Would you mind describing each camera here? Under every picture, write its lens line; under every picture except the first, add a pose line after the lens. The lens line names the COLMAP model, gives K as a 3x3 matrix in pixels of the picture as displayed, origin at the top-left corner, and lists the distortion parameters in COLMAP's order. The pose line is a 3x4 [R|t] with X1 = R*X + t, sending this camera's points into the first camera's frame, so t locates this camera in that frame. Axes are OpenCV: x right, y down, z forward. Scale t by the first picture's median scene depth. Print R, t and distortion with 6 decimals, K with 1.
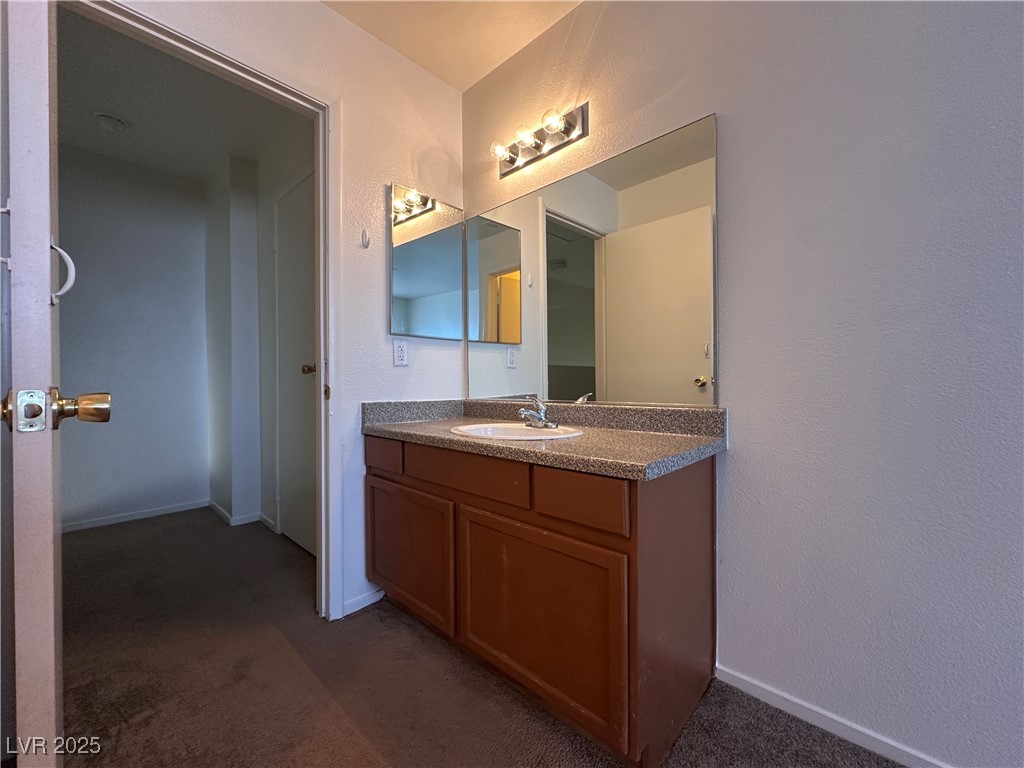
lens RADIAL K [[406.9, 0, 517.1], [0, 406.9, 388.6], [0, 0, 1]] dist [-0.005097, 0.000958]
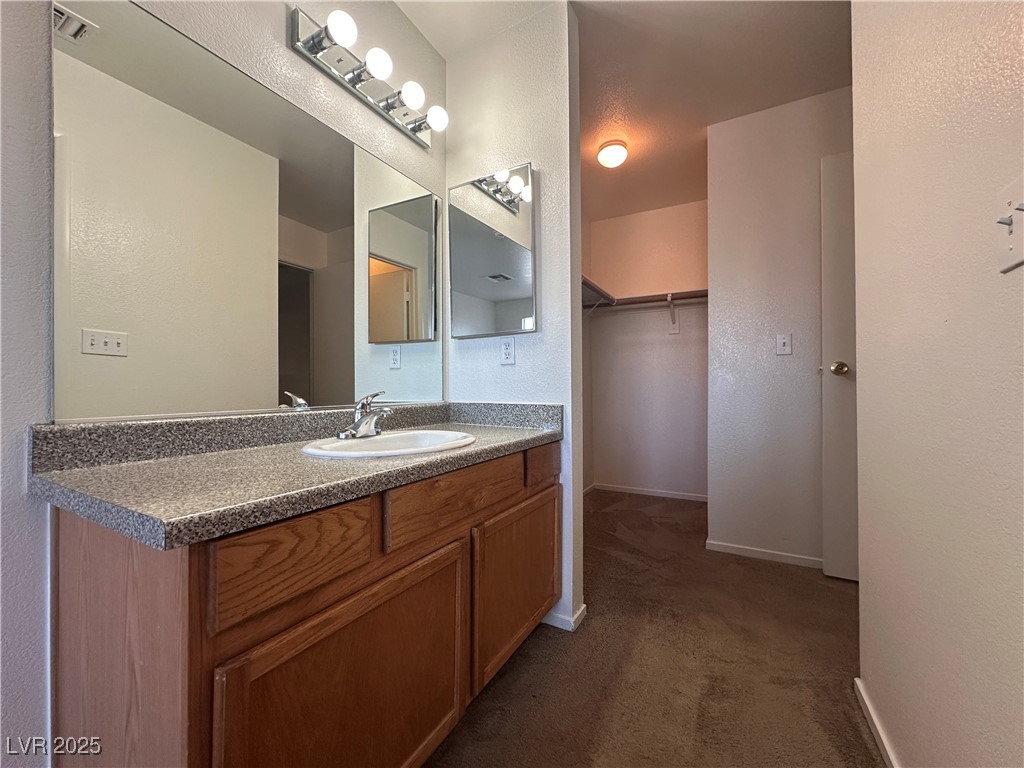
lens RADIAL K [[406.9, 0, 516.7], [0, 406.9, 385.3], [0, 0, 1]] dist [-0.005097, 0.000958]
pose [[-0.257536, 0.003315, 0.966263, -0.655839], [-0.003933, 0.999982, -0.004479, -0.016441], [-0.966261, -0.004954, -0.257518, 0.804653]]
